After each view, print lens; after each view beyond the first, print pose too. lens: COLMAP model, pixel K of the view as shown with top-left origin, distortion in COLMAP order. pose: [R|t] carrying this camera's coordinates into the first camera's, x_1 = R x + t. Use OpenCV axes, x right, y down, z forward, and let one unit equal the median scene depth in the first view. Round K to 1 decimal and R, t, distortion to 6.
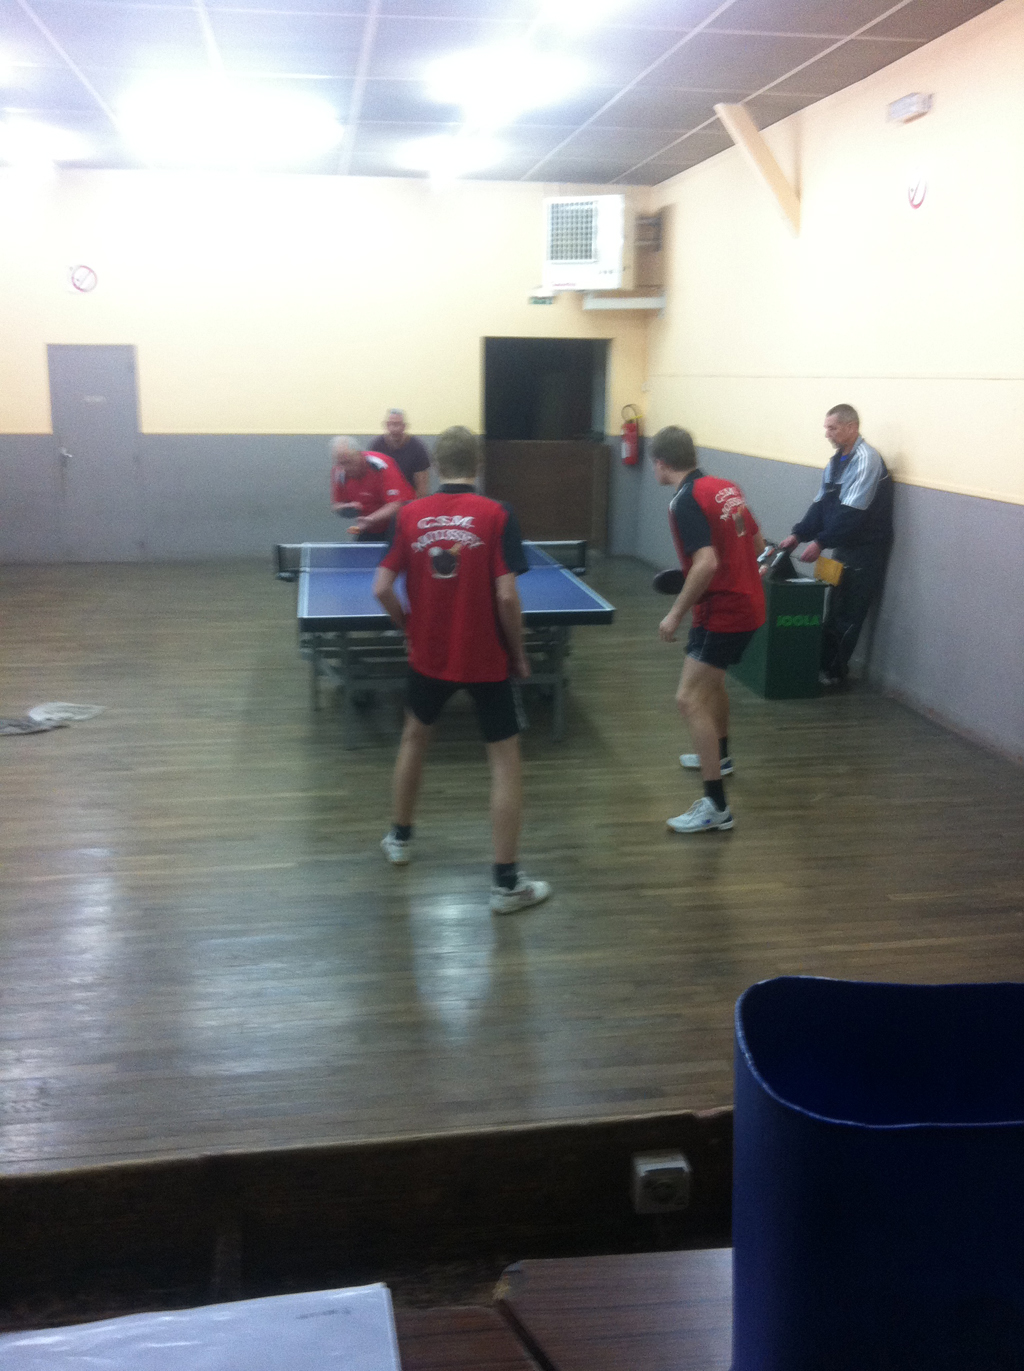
lens RADIAL K [[1382.2, 0, 511.8], [0, 1382.2, 699.4], [0, 0, 1]] dist [0.100073, -0.031323]
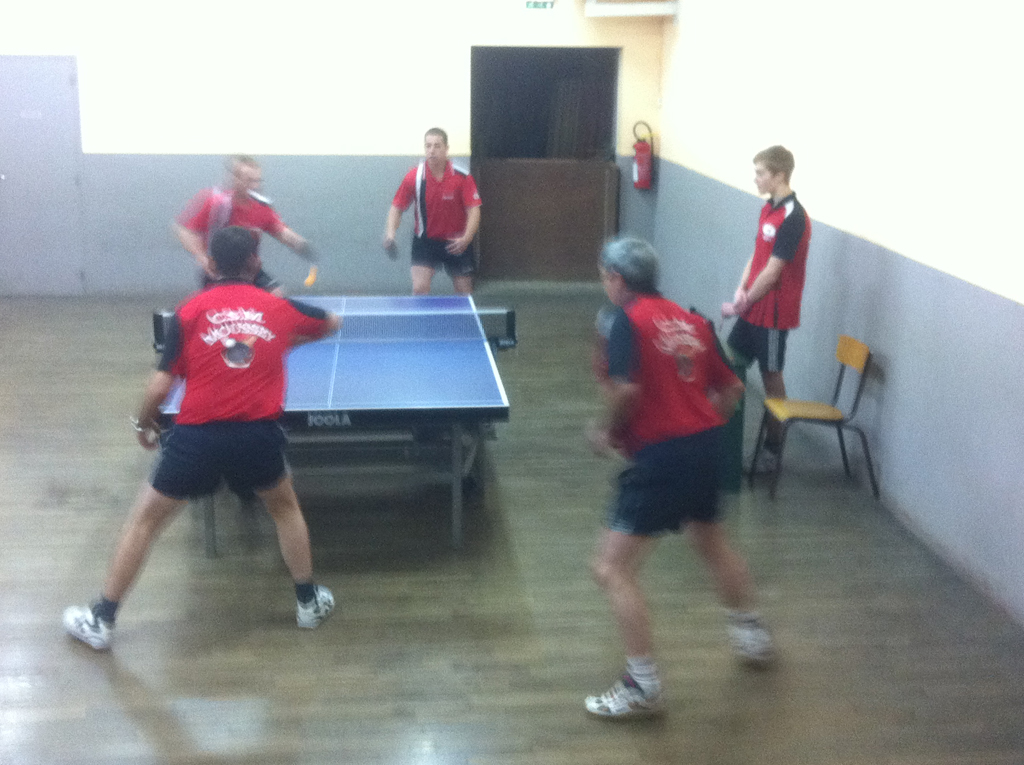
lens RADIAL K [[1568.4, 0, 512.4], [0, 1568.4, 383.1], [0, 0, 1]] dist [0.153391, -0.013747]
pose [[0.997022, 0.021546, -0.074050, 0.108136], [-0.021938, 0.999749, -0.004478, -0.054872], [0.073935, 0.006089, 0.997244, 0.003440]]
